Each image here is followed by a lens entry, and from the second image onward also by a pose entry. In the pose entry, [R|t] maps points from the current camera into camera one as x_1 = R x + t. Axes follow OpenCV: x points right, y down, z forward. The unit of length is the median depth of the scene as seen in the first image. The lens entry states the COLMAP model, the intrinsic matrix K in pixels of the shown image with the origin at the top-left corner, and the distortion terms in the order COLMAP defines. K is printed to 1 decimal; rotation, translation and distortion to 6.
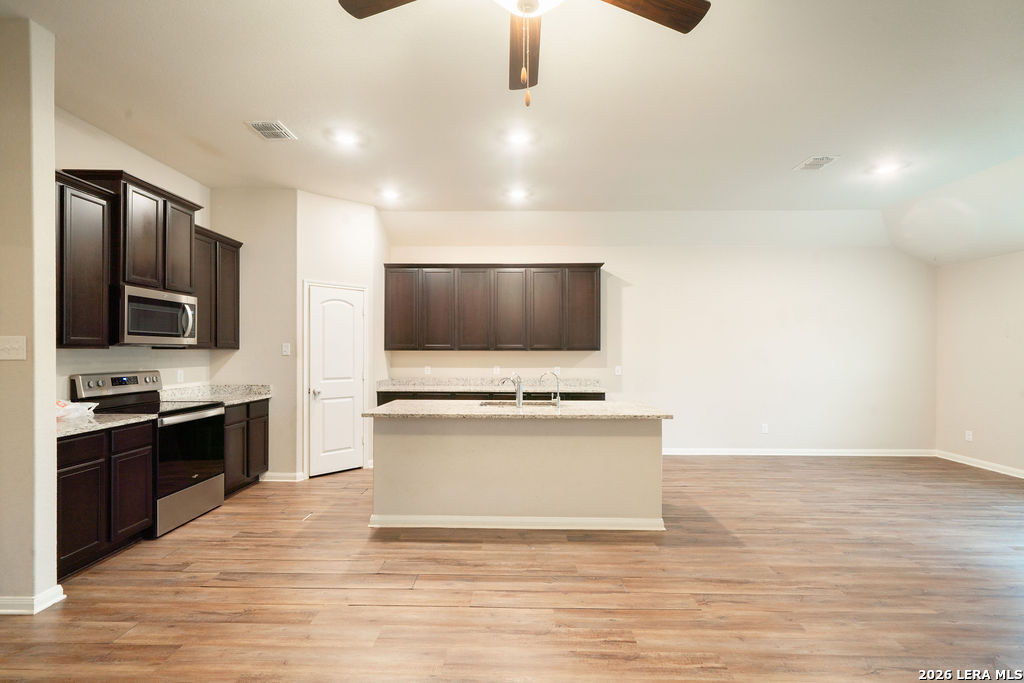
lens RADIAL K [[475.4, 0, 515.1], [0, 475.4, 352.9], [0, 0, 1]] dist [0.001294, -0.000060]
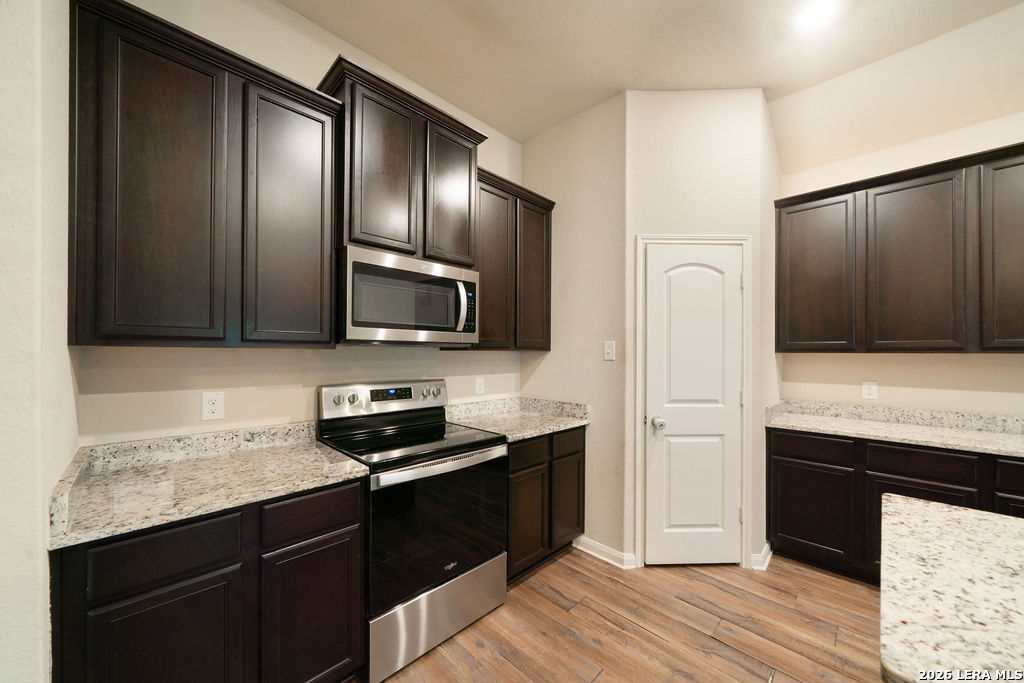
lens RADIAL K [[378.2, 0, 499.8], [0, 378.2, 352.6], [0, 0, 1]] dist [-0.000690, -0.000033]
pose [[0.704707, -0.000342, -0.709498, -0.276004], [-0.005672, 0.999965, -0.006116, -0.001324], [0.709476, 0.008334, 0.704681, 0.657662]]
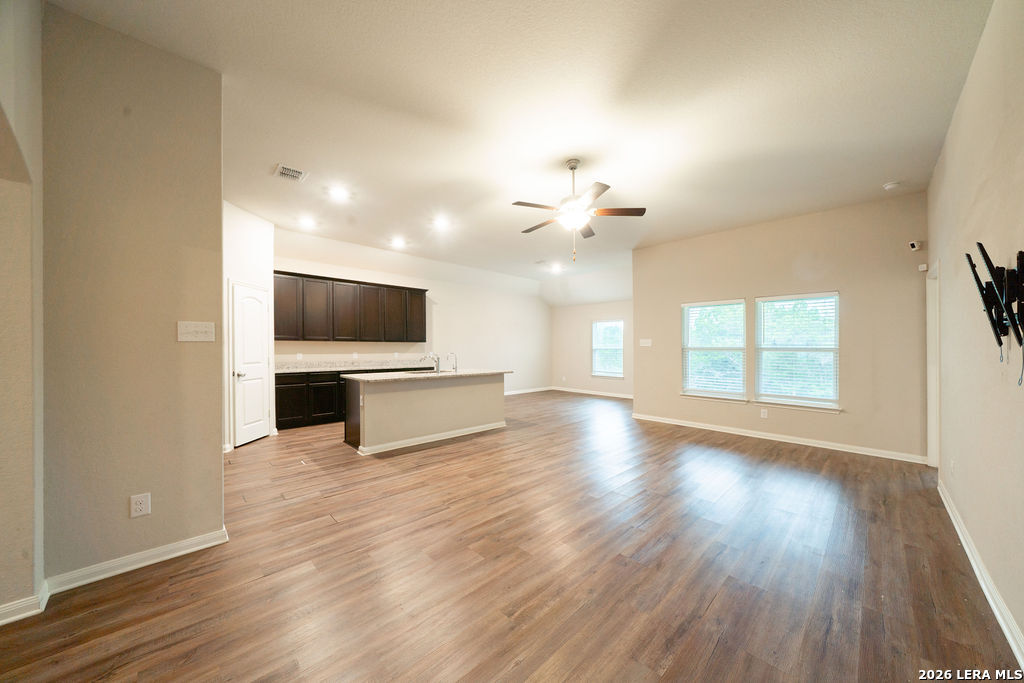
lens RADIAL K [[345.9, 0, 523.3], [0, 345.9, 345.3], [0, 0, 1]] dist [-0.000265, -0.000010]
pose [[0.700563, 0.003734, 0.713581, -0.666711], [-0.000836, 0.999990, -0.004412, 0.015612], [-0.713590, 0.002495, 0.700559, -0.126954]]
